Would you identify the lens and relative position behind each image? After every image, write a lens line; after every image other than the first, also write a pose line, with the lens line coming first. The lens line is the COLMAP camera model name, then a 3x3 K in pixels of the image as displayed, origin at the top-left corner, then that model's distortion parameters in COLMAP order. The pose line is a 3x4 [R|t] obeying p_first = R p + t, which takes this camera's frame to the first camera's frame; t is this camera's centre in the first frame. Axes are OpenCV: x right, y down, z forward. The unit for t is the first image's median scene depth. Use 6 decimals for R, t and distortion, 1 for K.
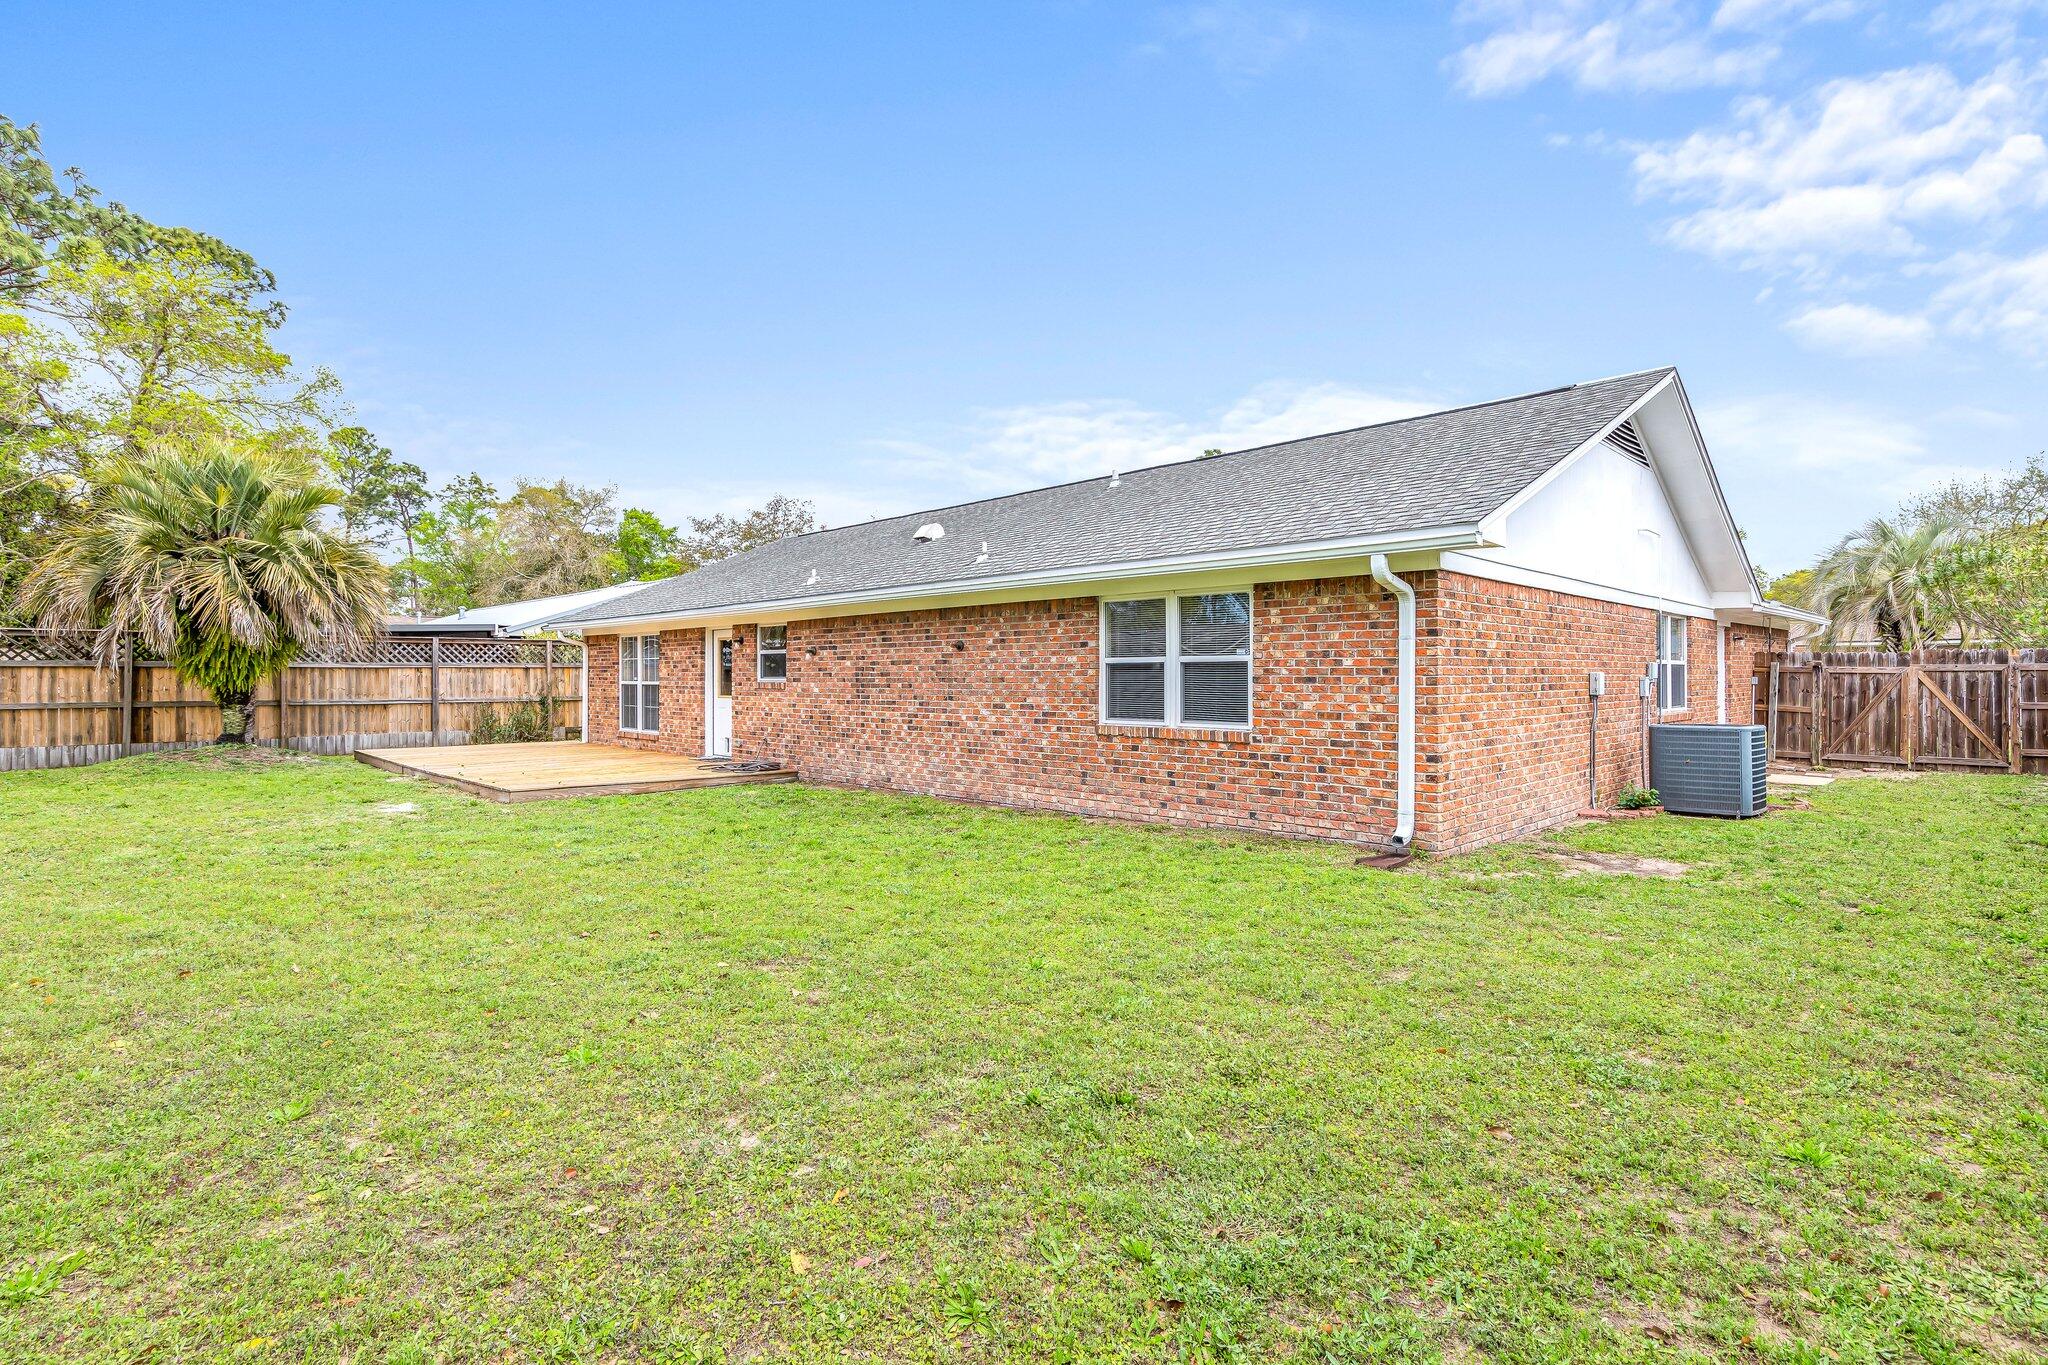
lens RADIAL K [[973.4, 0, 1016.7], [0, 973.4, 672.9], [0, 0, 1]] dist [0.000726, 0.000222]
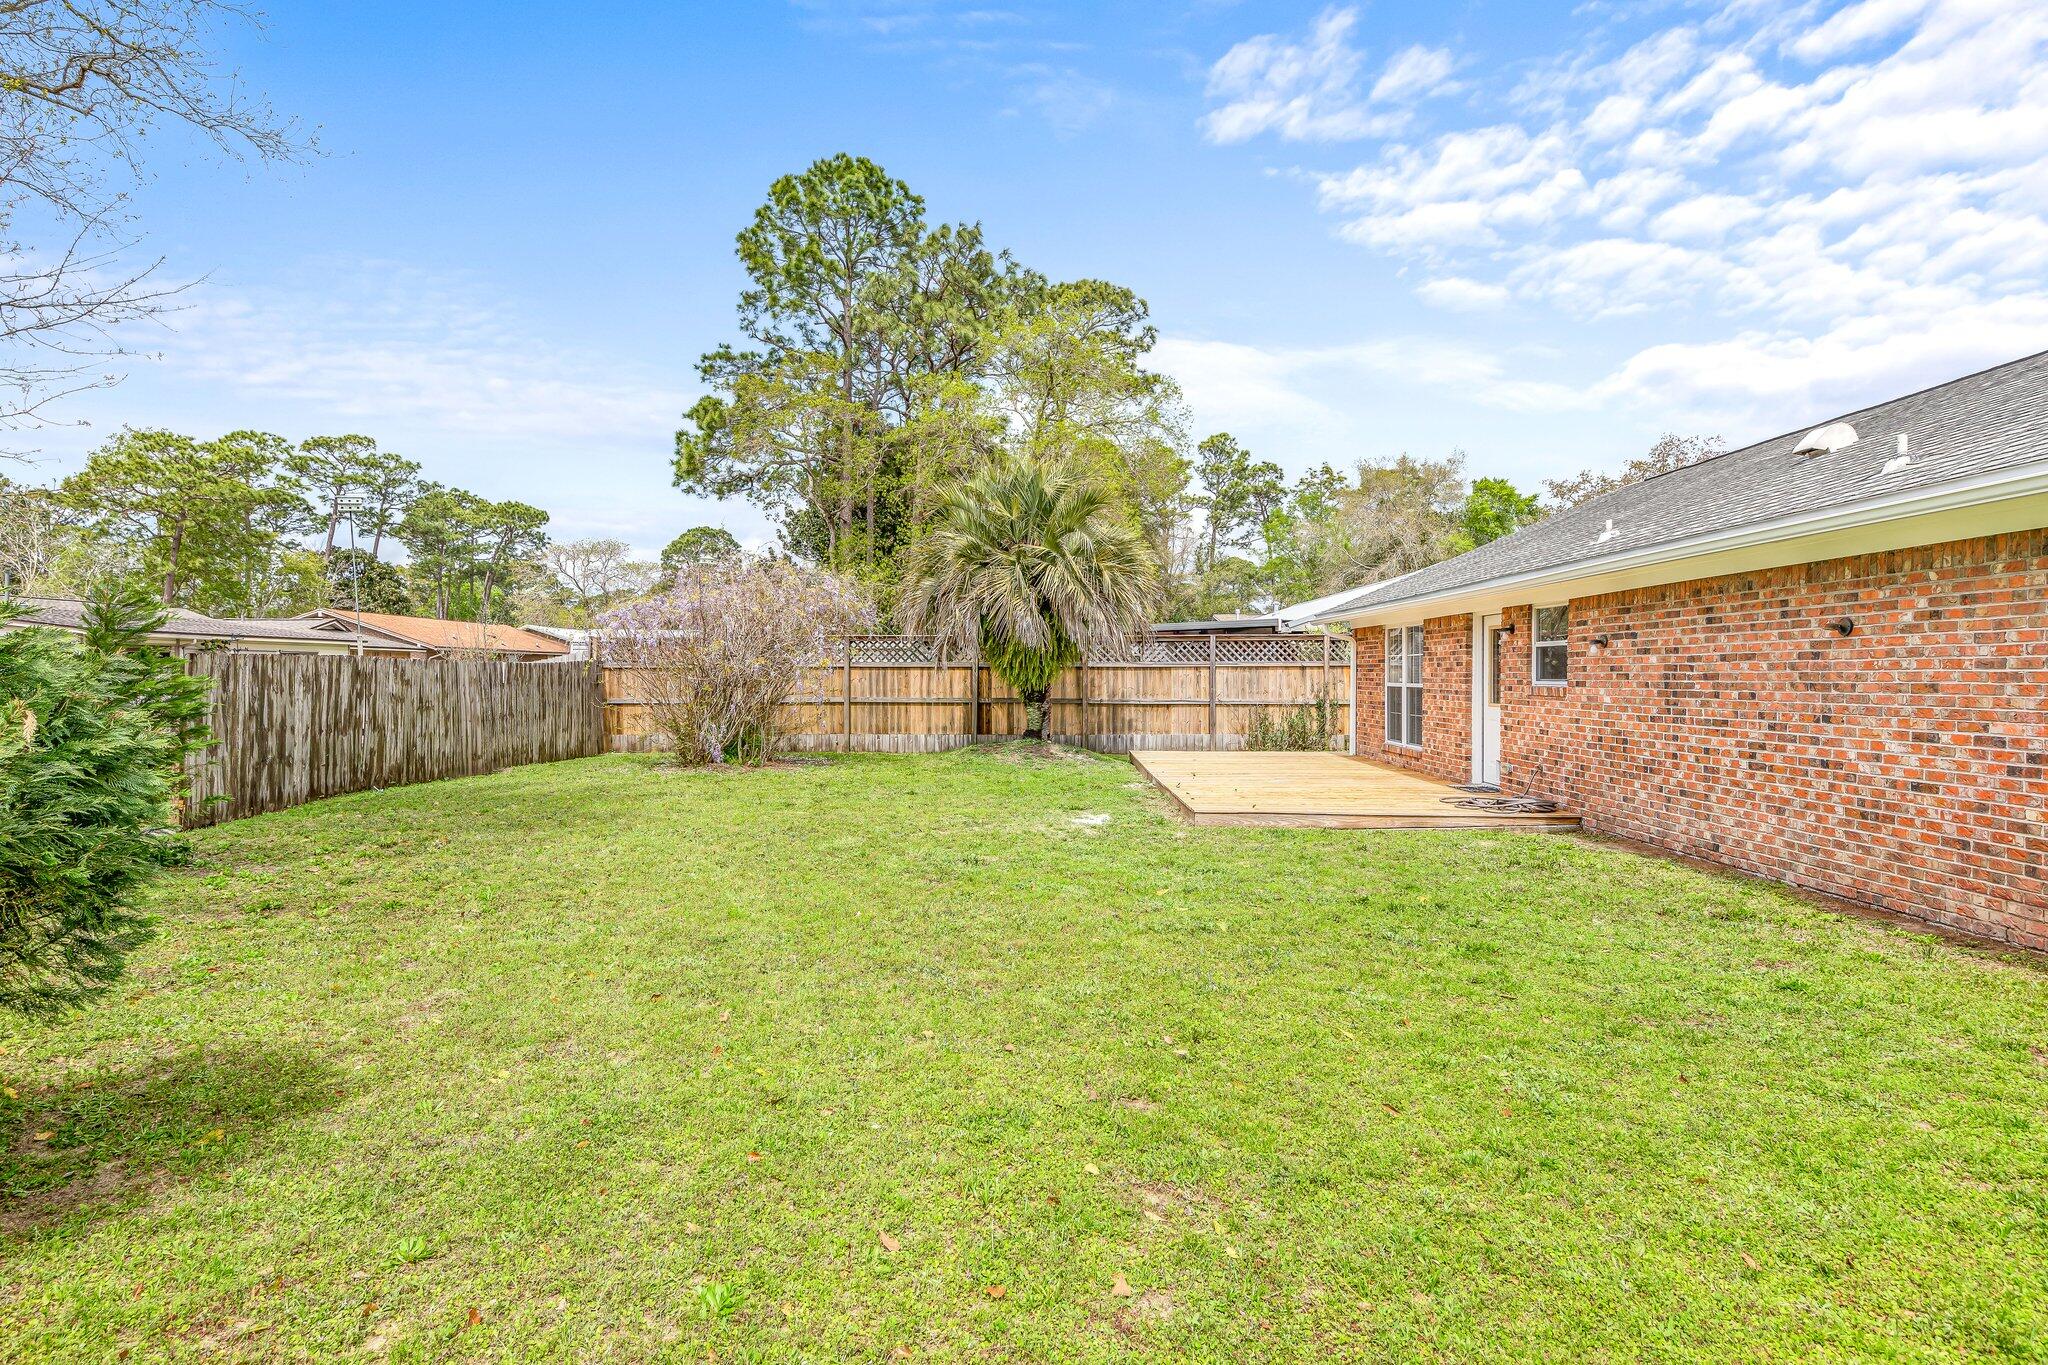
lens RADIAL K [[1102.0, 0, 1024.0], [0, 1102.0, 682.5], [0, 0, 1]] dist [0.006666, -0.000661]
pose [[0.703489, 0.007307, -0.710668, 0.053101], [-0.000093, 0.999948, 0.010189, -0.001769], [0.710706, -0.007102, 0.703453, 0.182137]]
